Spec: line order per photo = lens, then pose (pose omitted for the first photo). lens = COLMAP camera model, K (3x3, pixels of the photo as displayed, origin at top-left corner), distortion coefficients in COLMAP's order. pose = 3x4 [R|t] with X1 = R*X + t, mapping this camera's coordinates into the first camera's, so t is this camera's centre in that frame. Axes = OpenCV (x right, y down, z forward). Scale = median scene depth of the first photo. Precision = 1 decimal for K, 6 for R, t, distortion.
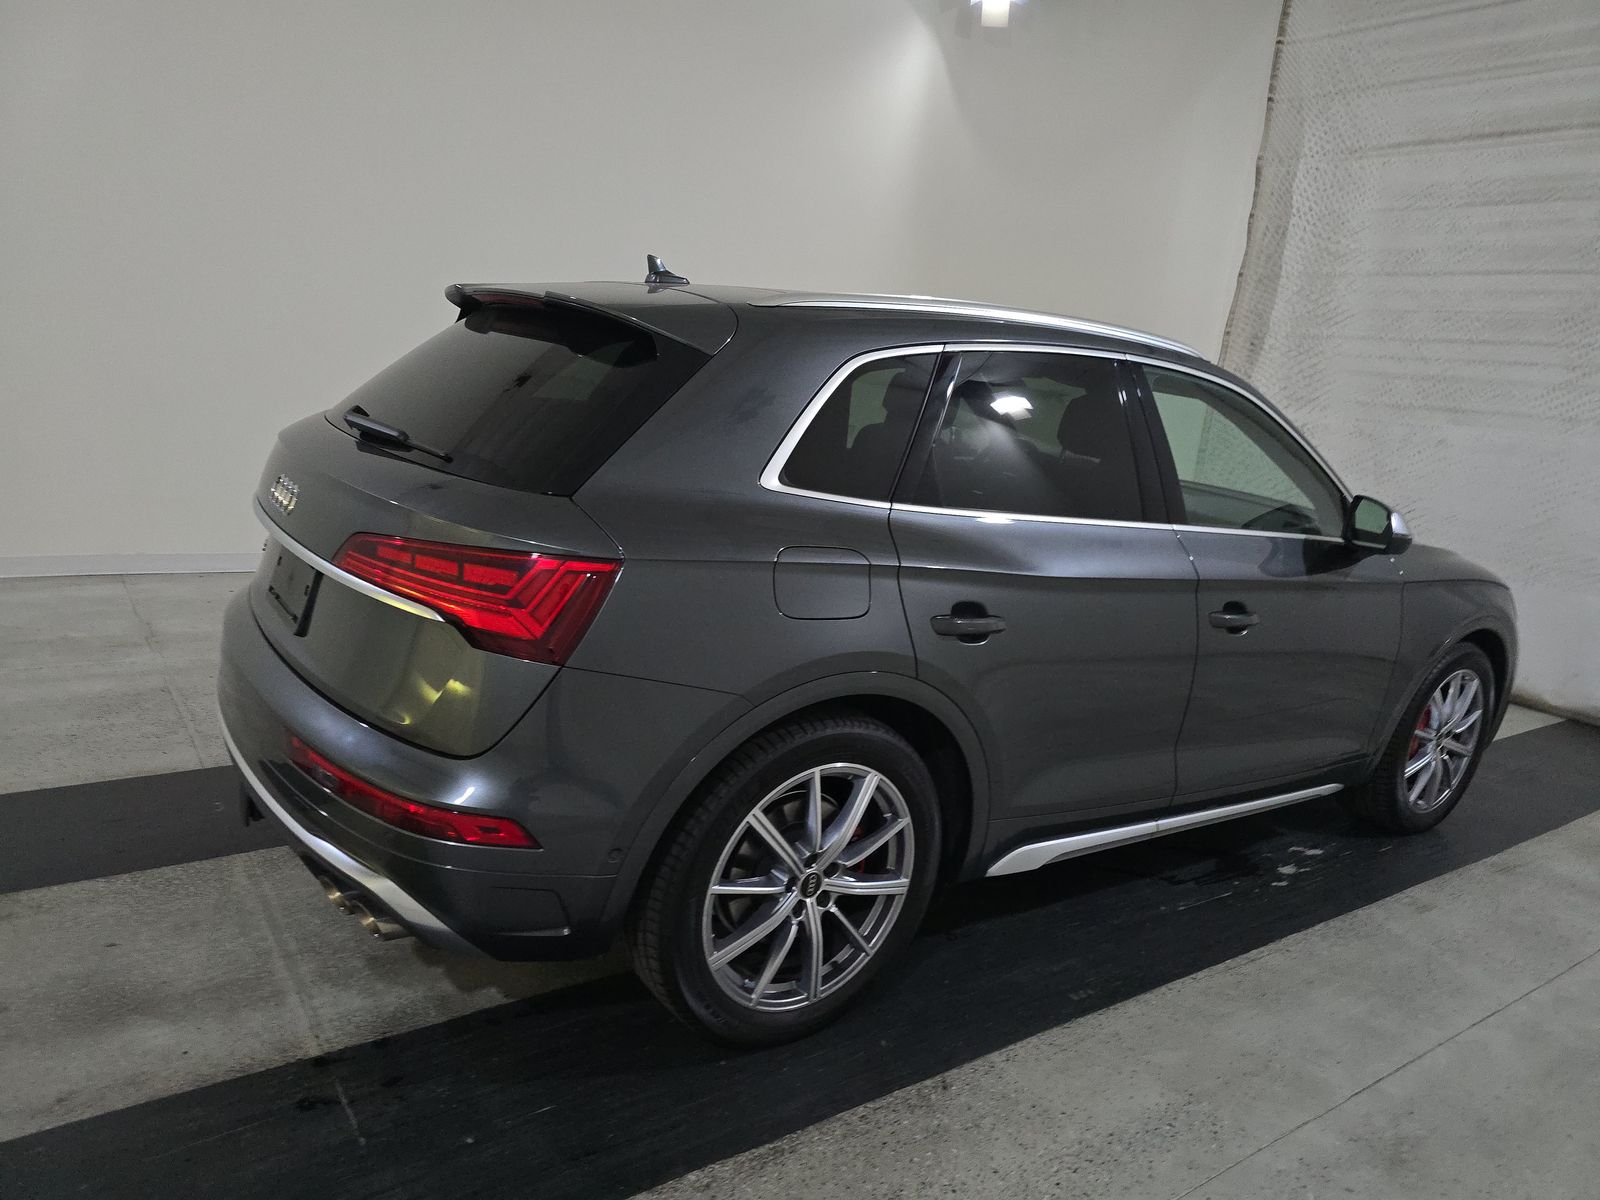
lens RADIAL K [[1072.5, 0, 802.7], [0, 1072.5, 609.2], [0, 0, 1]] dist [0.044413, -0.033263]
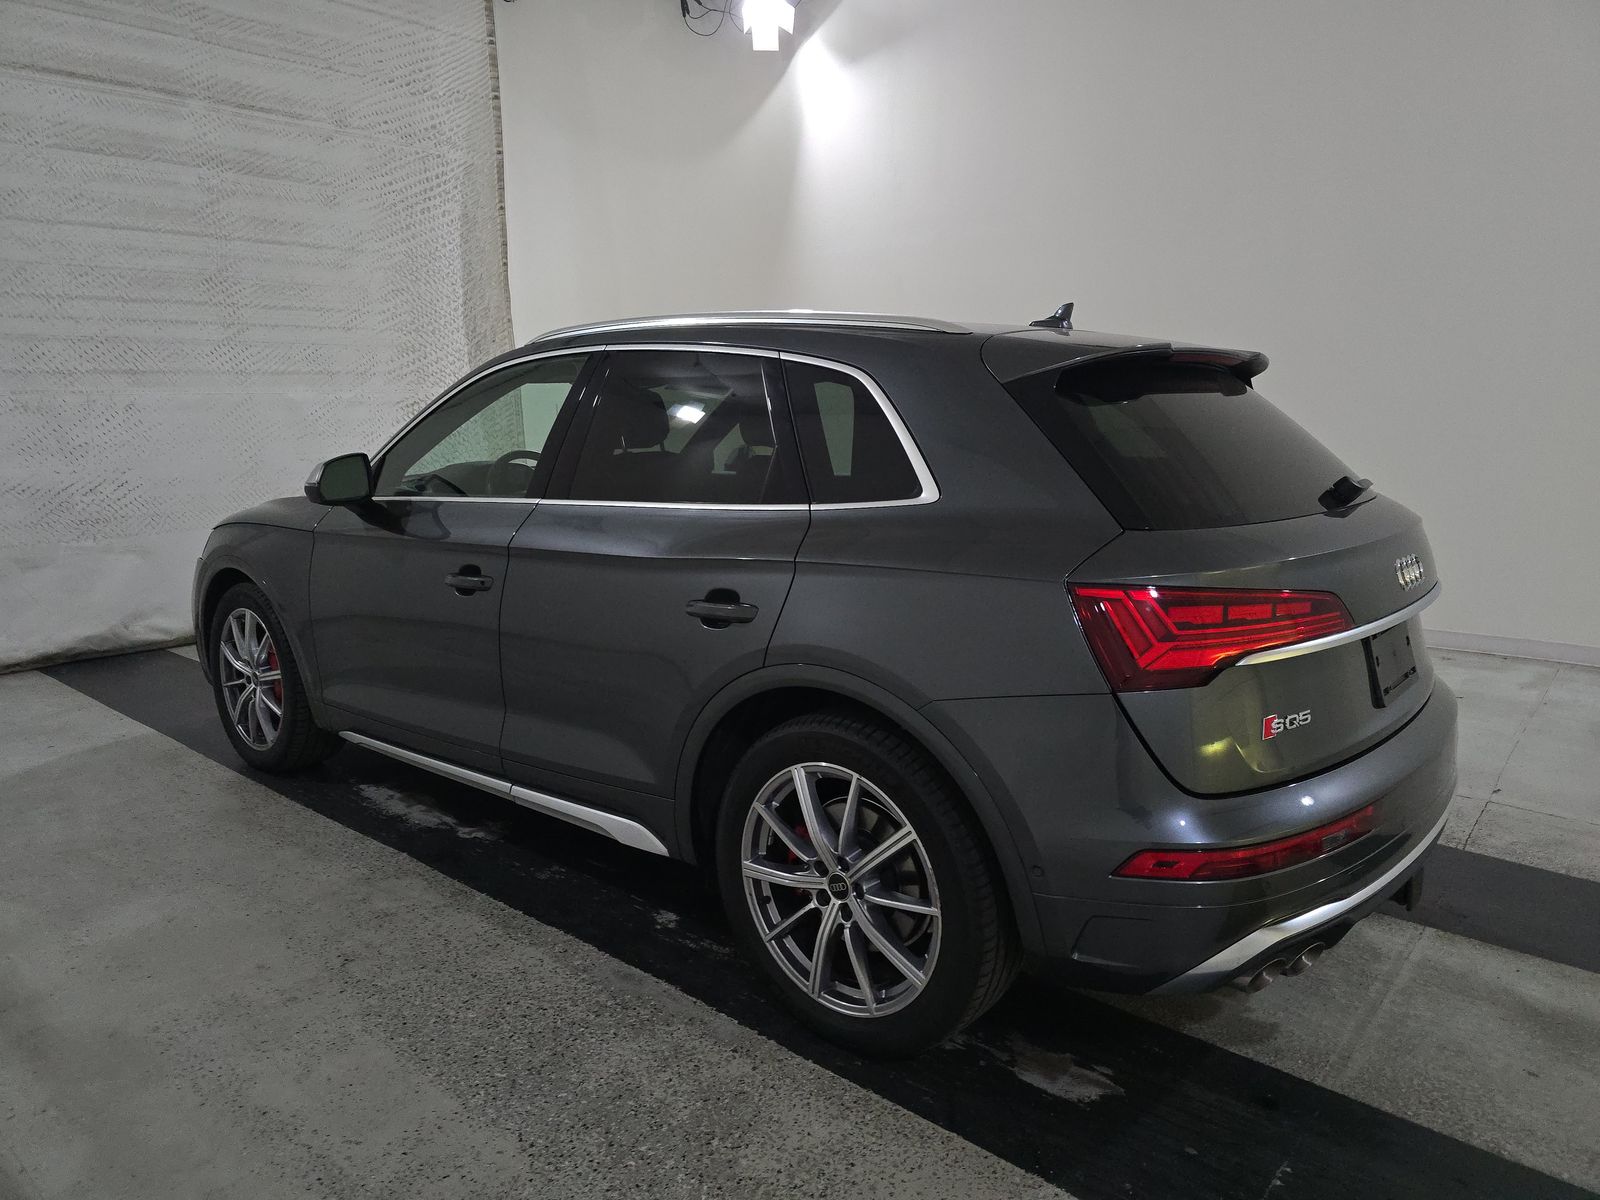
lens RADIAL K [[1072.5, 0, 802.7], [0, 1072.5, 609.2], [0, 0, 1]] dist [0.044413, -0.033263]
pose [[-0.241961, -0.292451, 0.925164, -0.501738], [0.197160, 0.918785, 0.341998, -0.207219], [-0.950044, 0.265156, -0.164650, 0.668306]]
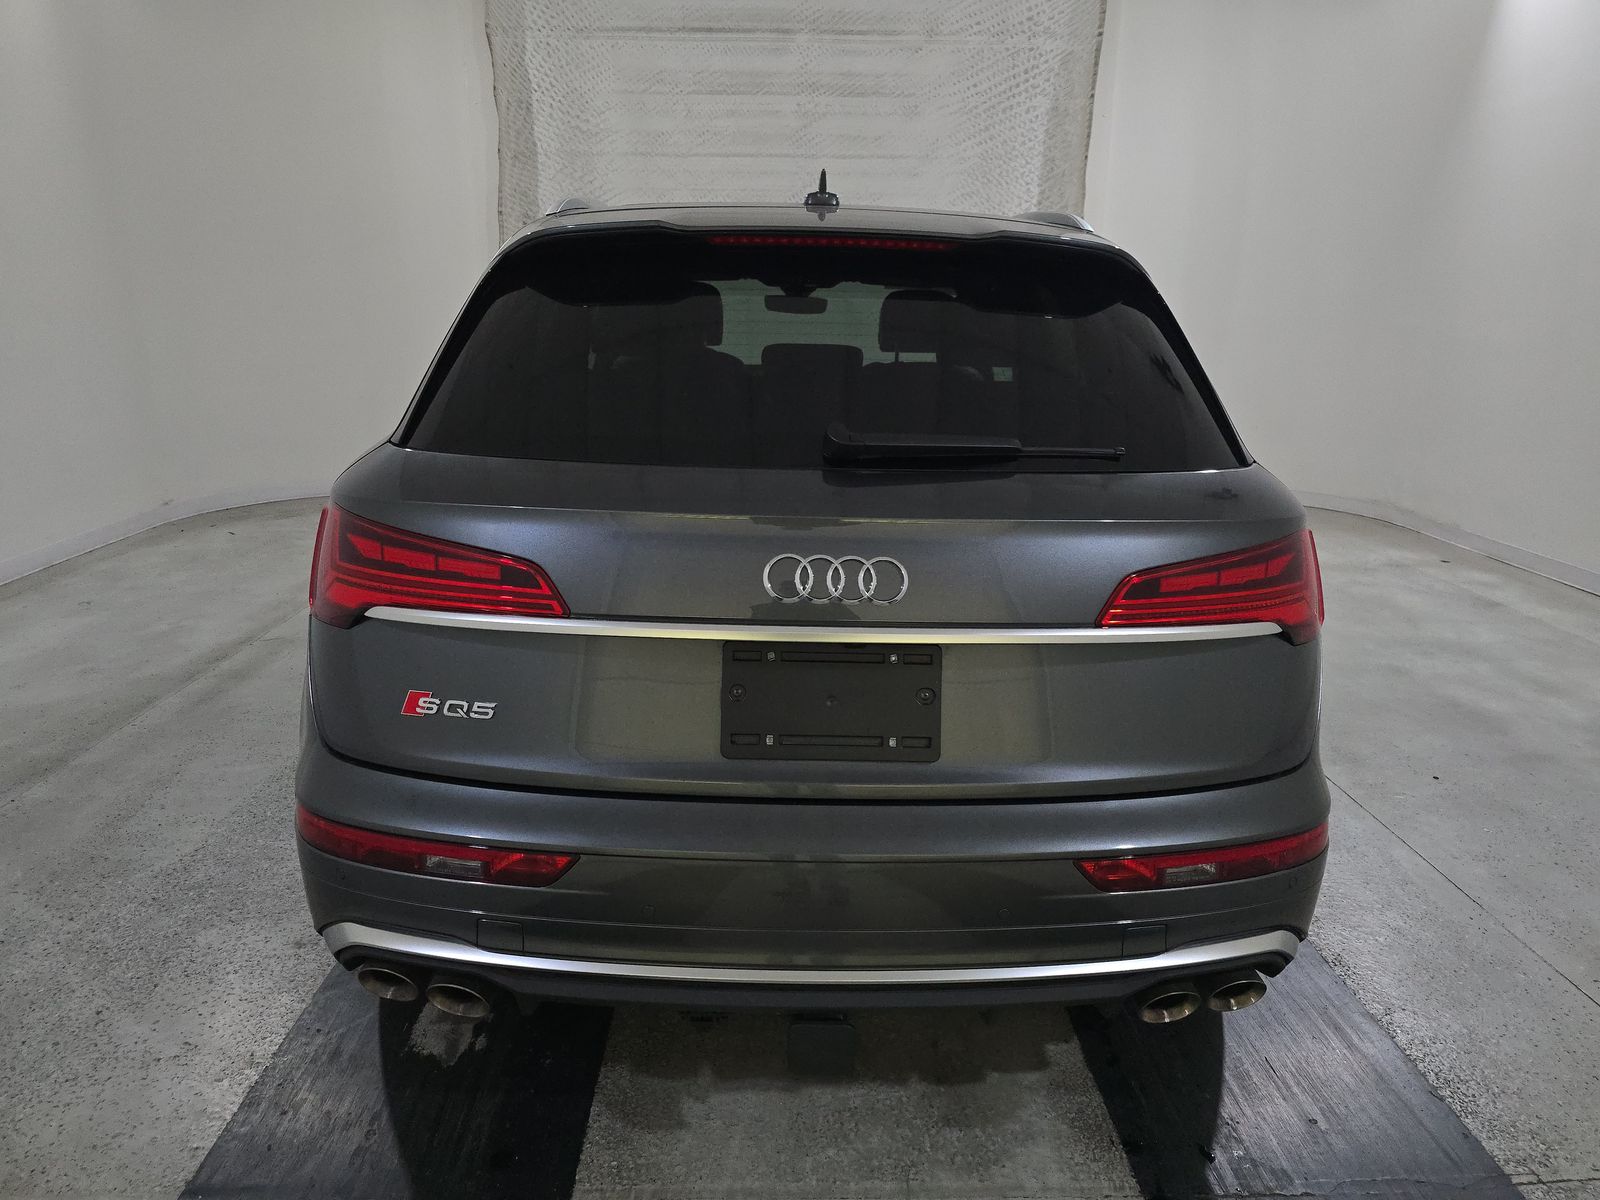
lens RADIAL K [[1072.5, 0, 802.7], [0, 1072.5, 609.2], [0, 0, 1]] dist [0.044413, -0.033263]
pose [[0.557589, -0.323465, 0.764503, -0.384937], [0.229948, 0.945105, 0.232167, -0.095126], [-0.797633, 0.046342, 0.601360, 0.246884]]
